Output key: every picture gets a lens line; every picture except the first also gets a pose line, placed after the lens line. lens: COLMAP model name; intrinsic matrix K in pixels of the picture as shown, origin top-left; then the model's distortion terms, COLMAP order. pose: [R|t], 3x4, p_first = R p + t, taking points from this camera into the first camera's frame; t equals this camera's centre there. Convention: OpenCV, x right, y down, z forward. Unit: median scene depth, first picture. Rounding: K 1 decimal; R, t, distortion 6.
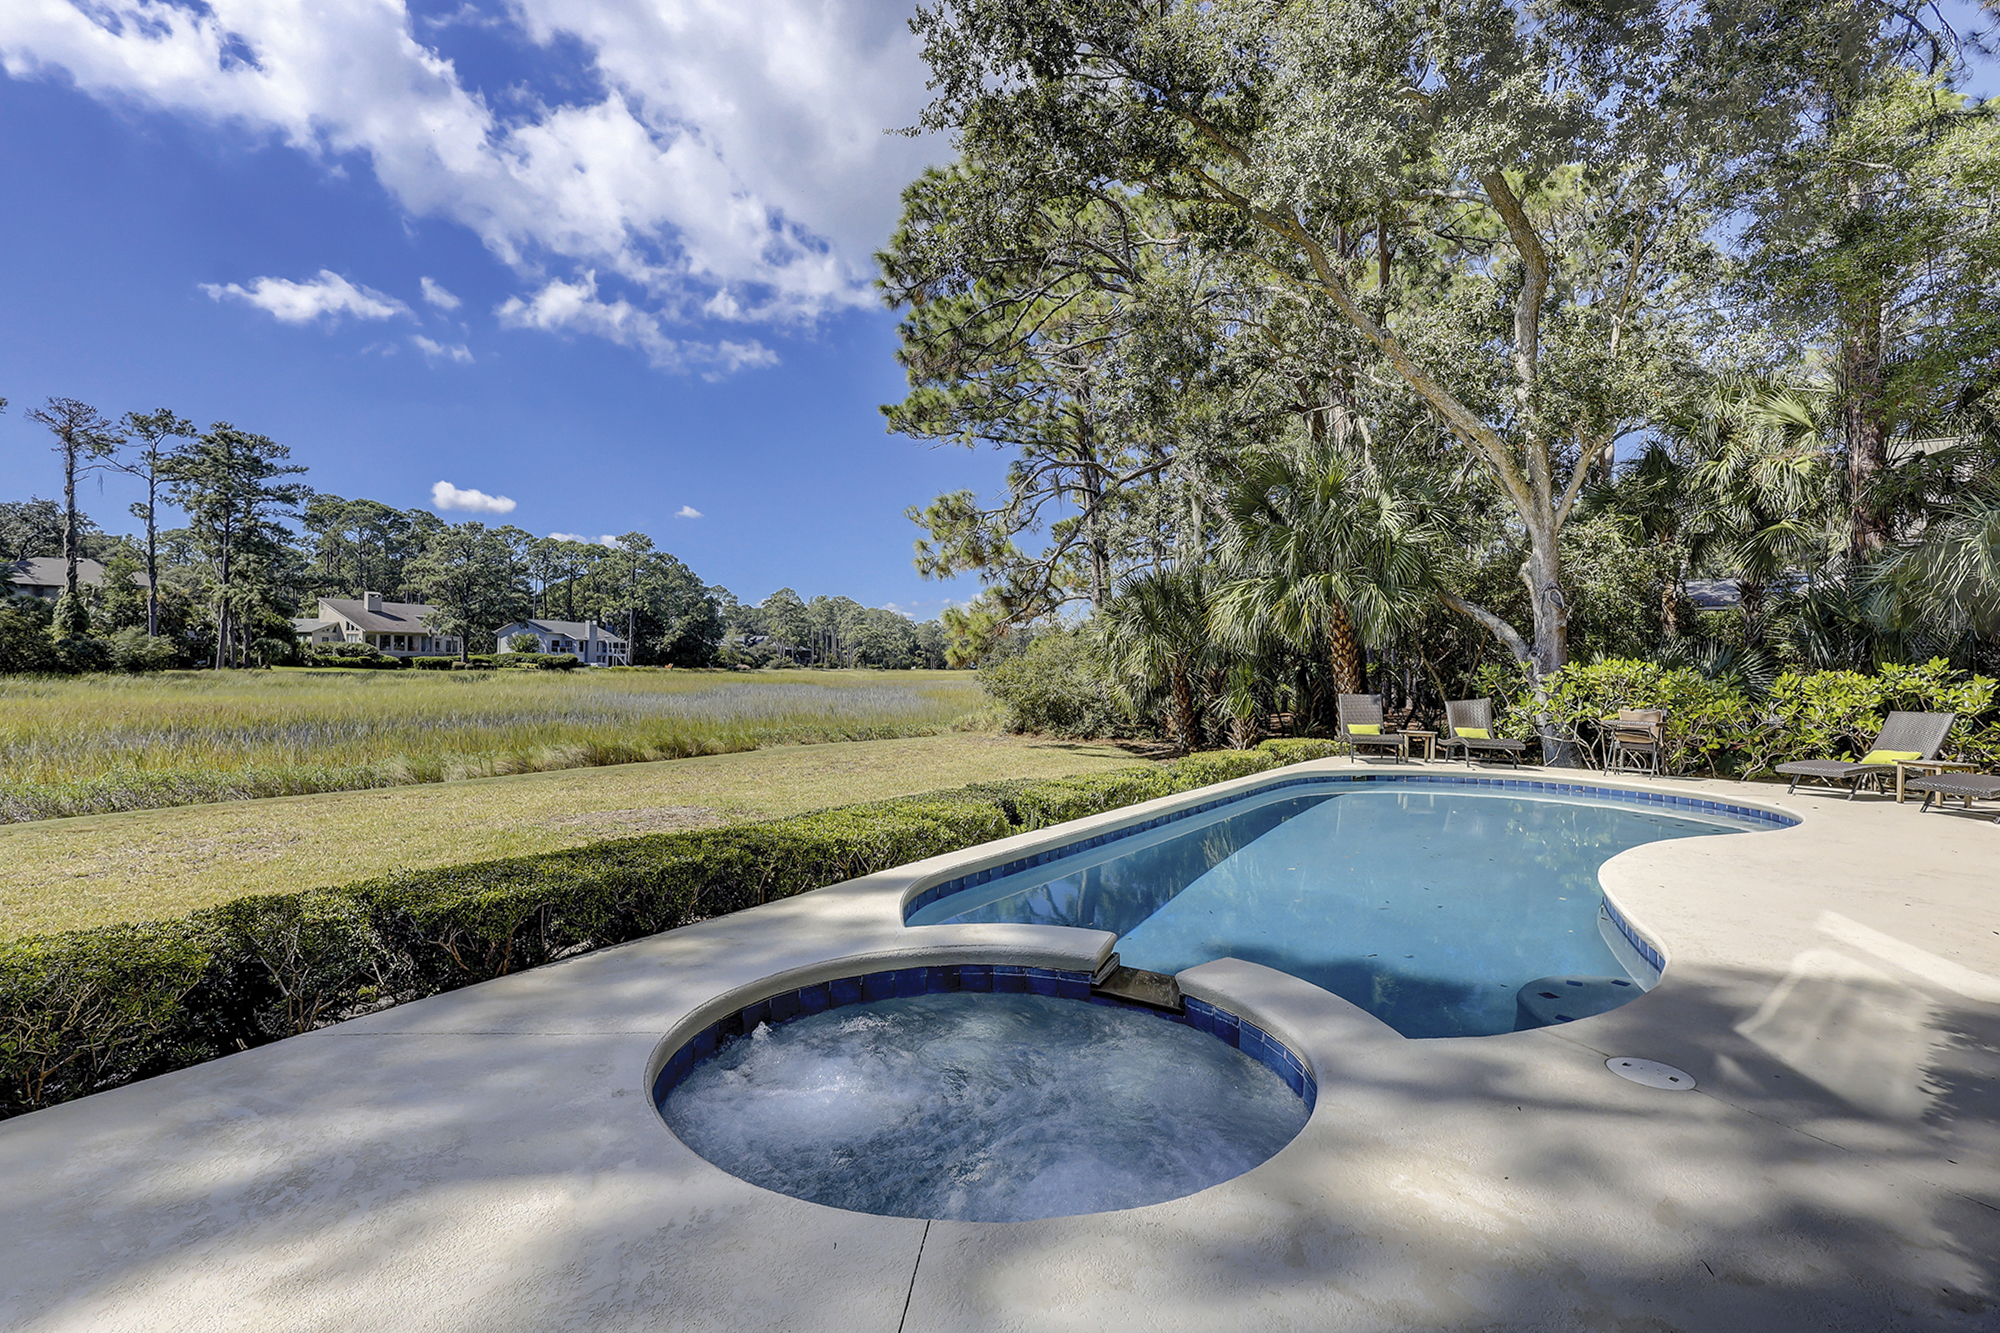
lens RADIAL K [[947.5, 0, 994.3], [0, 947.5, 662.8], [0, 0, 1]] dist [0.001281, 0.001946]
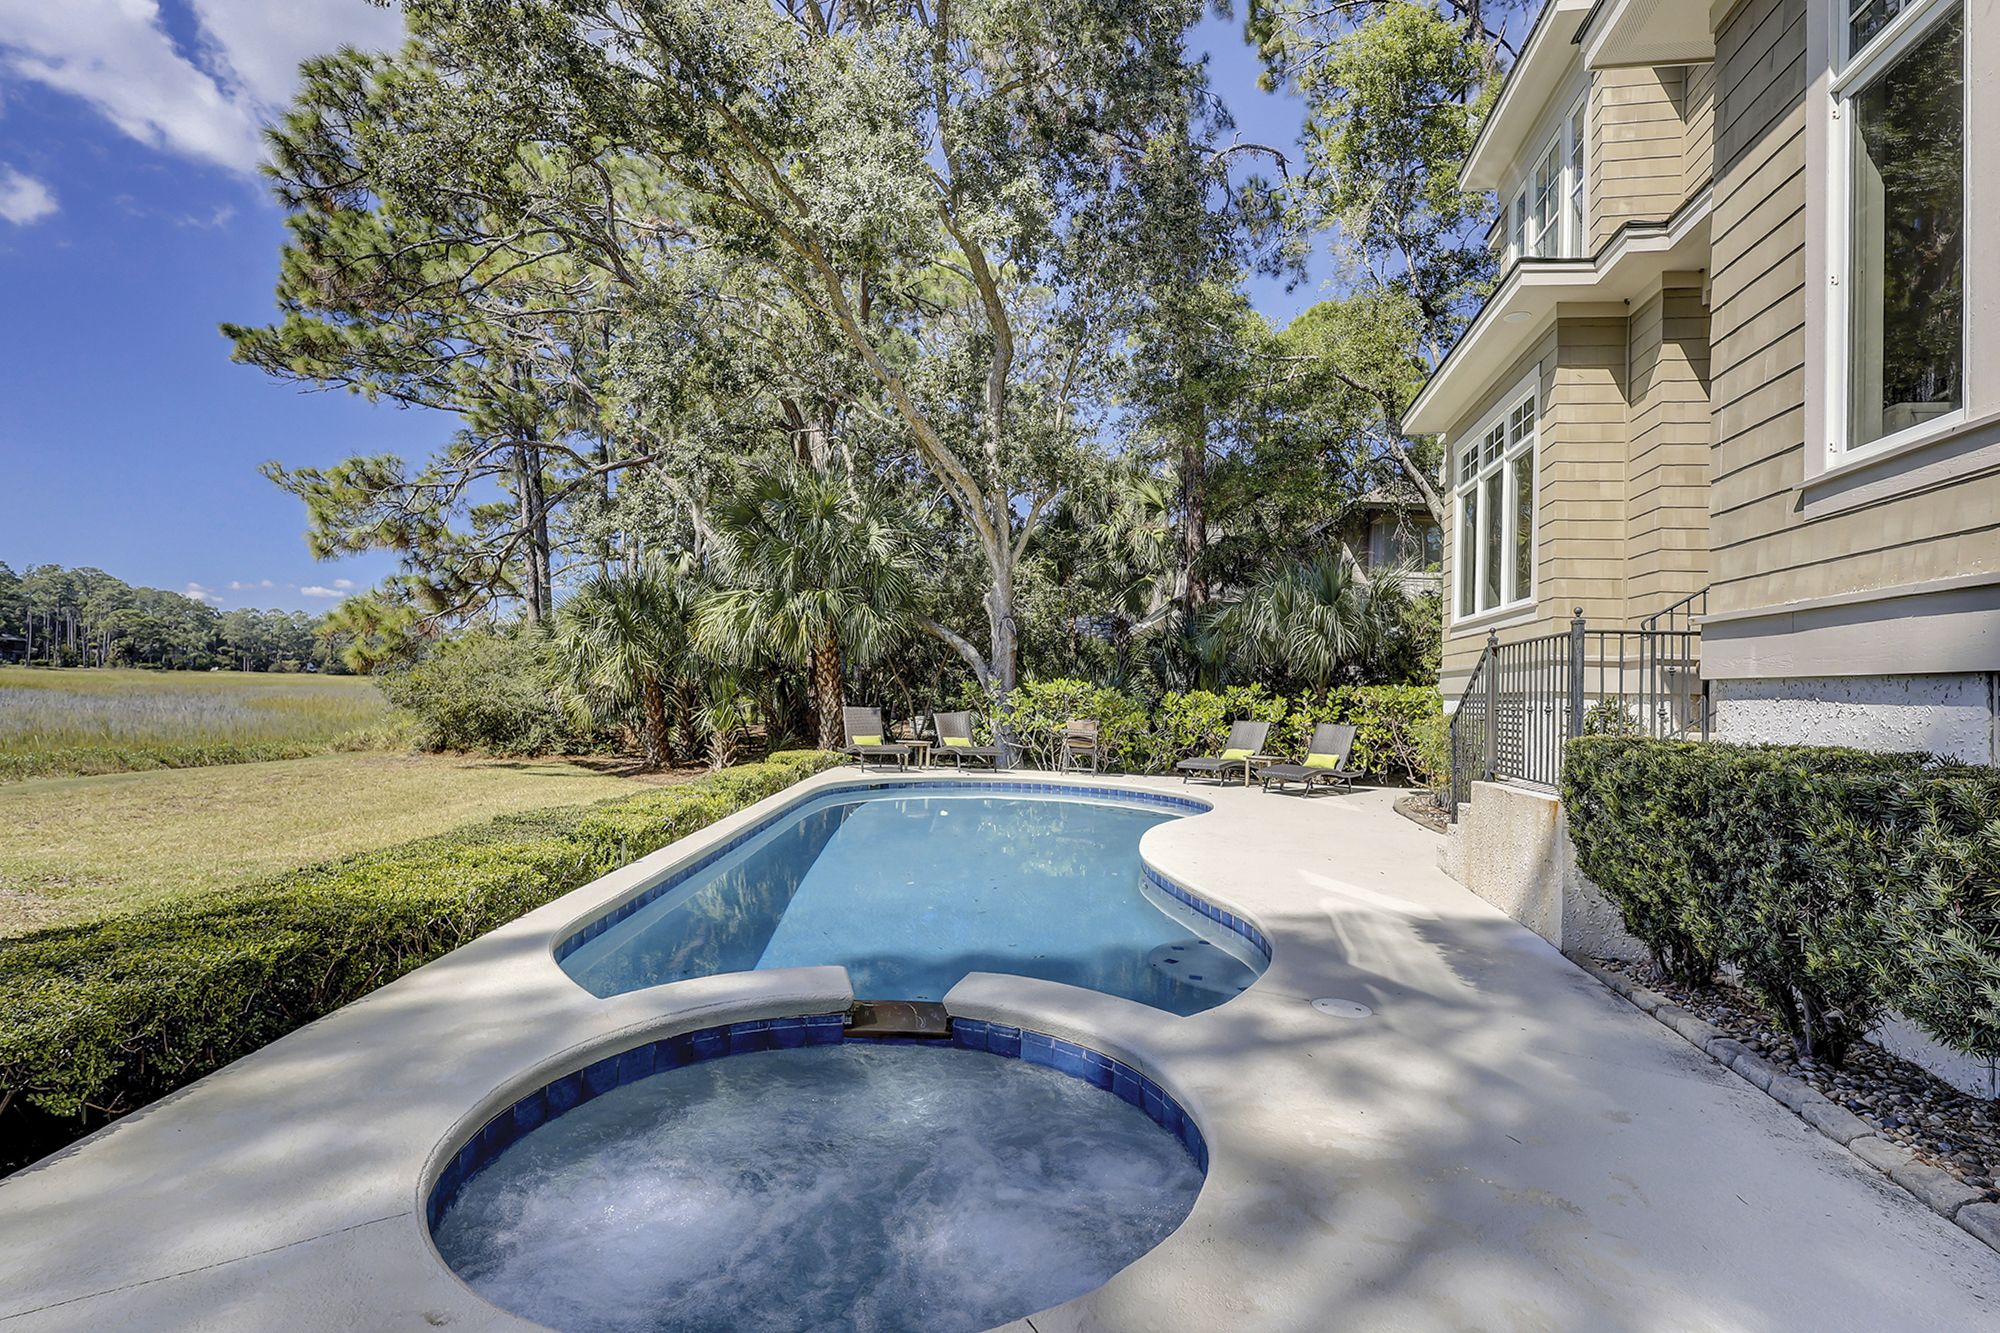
lens RADIAL K [[947.5, 0, 1007.0], [0, 947.5, 662.0], [0, 0, 1]] dist [0.001281, 0.001946]
pose [[0.818647, 0.028787, 0.573574, -0.067848], [-0.021995, 0.999582, -0.018776, -0.000780], [-0.573875, 0.002755, 0.818938, 0.031240]]
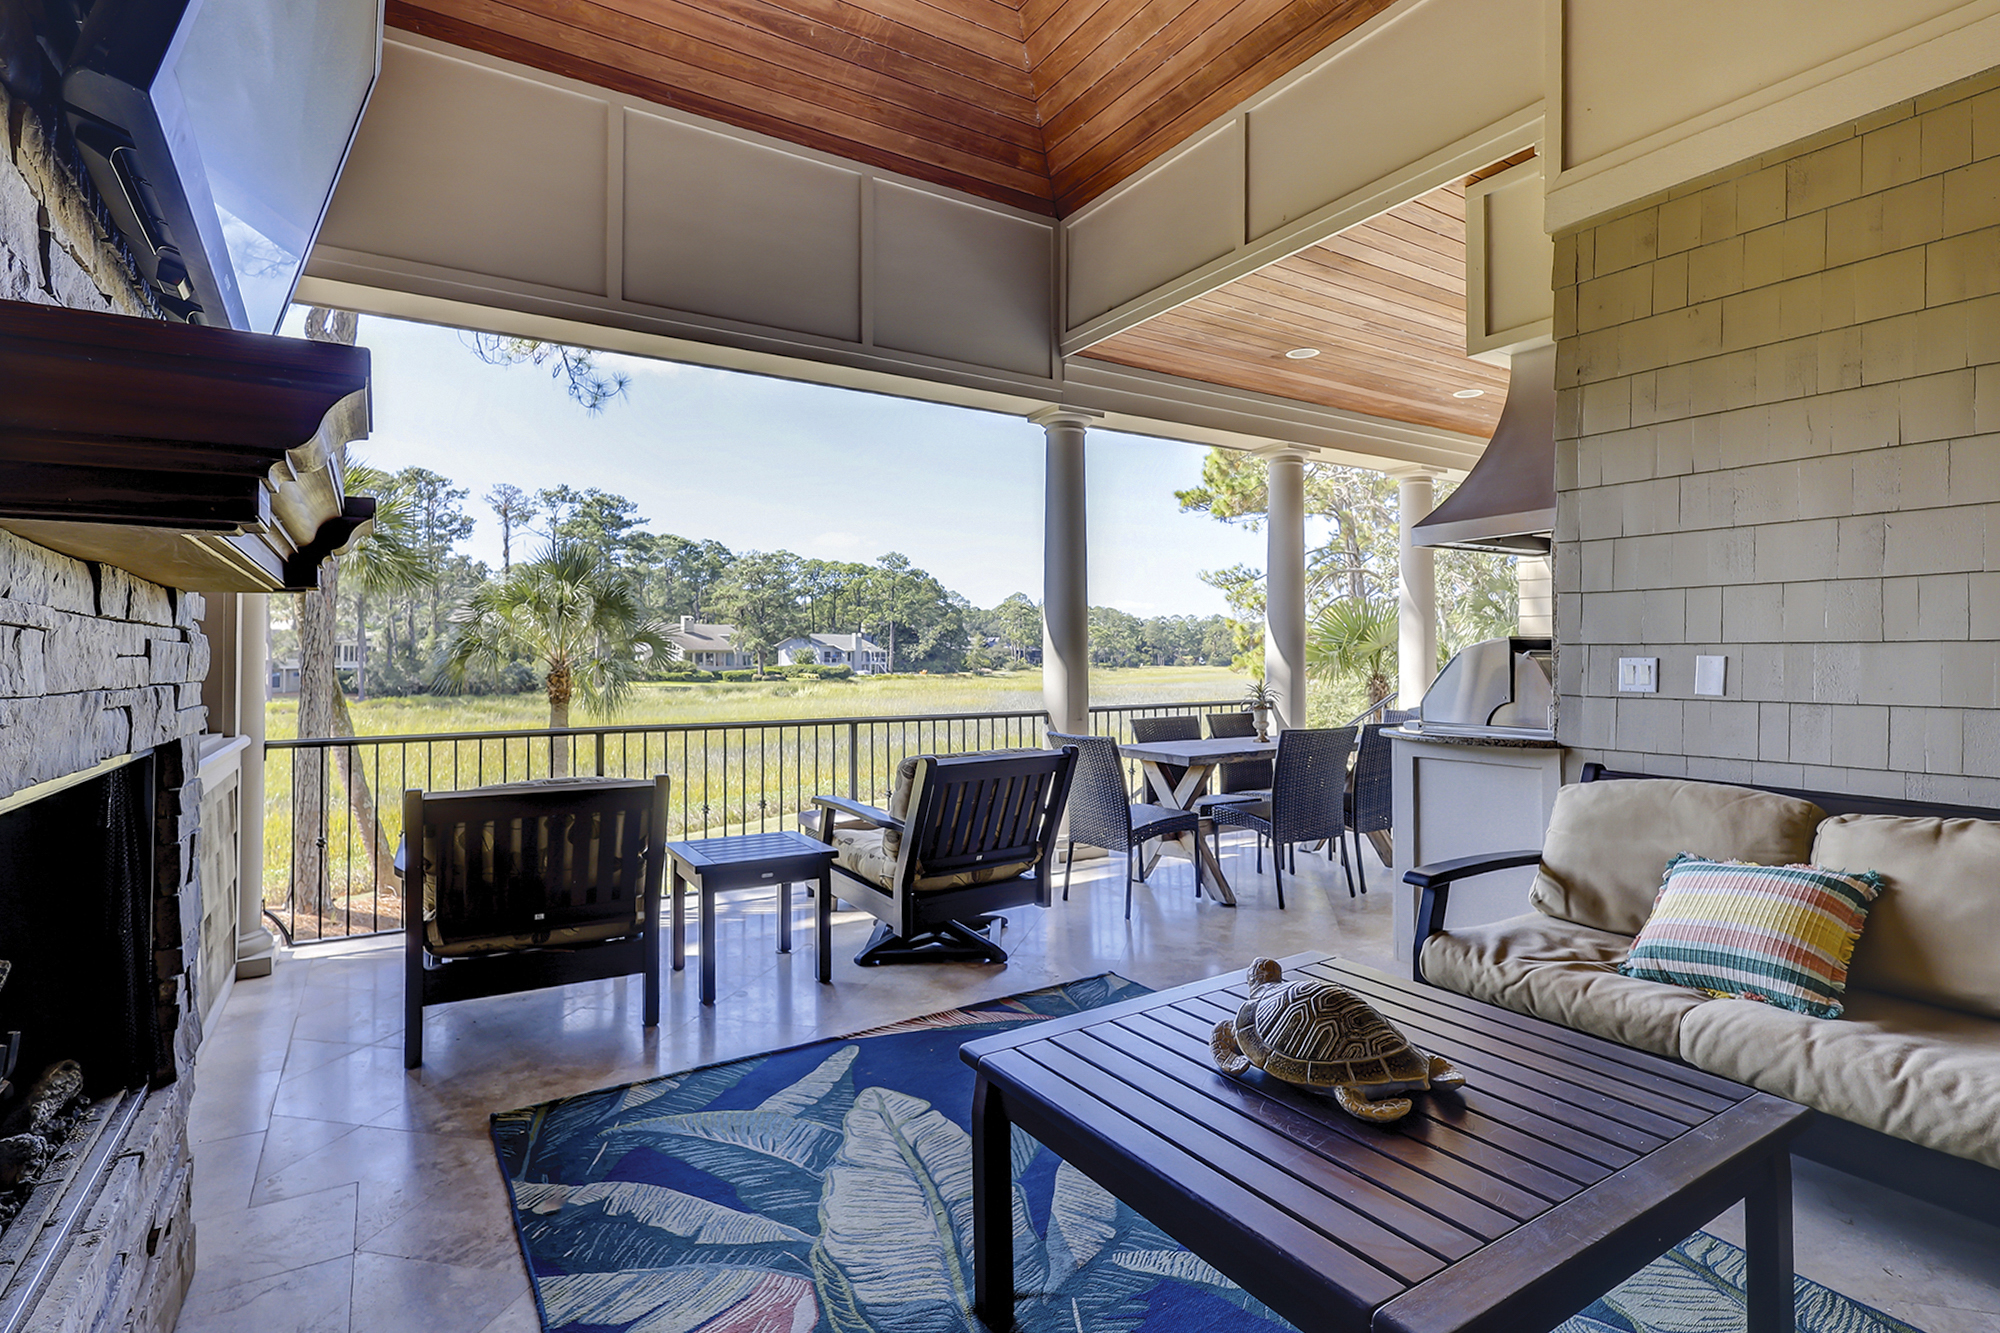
lens RADIAL K [[947.5, 0, 1001.9], [0, 947.5, 660.5], [0, 0, 1]] dist [0.001281, 0.001946]
pose [[0.973665, -0.023506, -0.226767, -0.124280], [0.023710, 0.999717, -0.001826, -0.091783], [0.226746, -0.003599, 0.973947, -0.606382]]
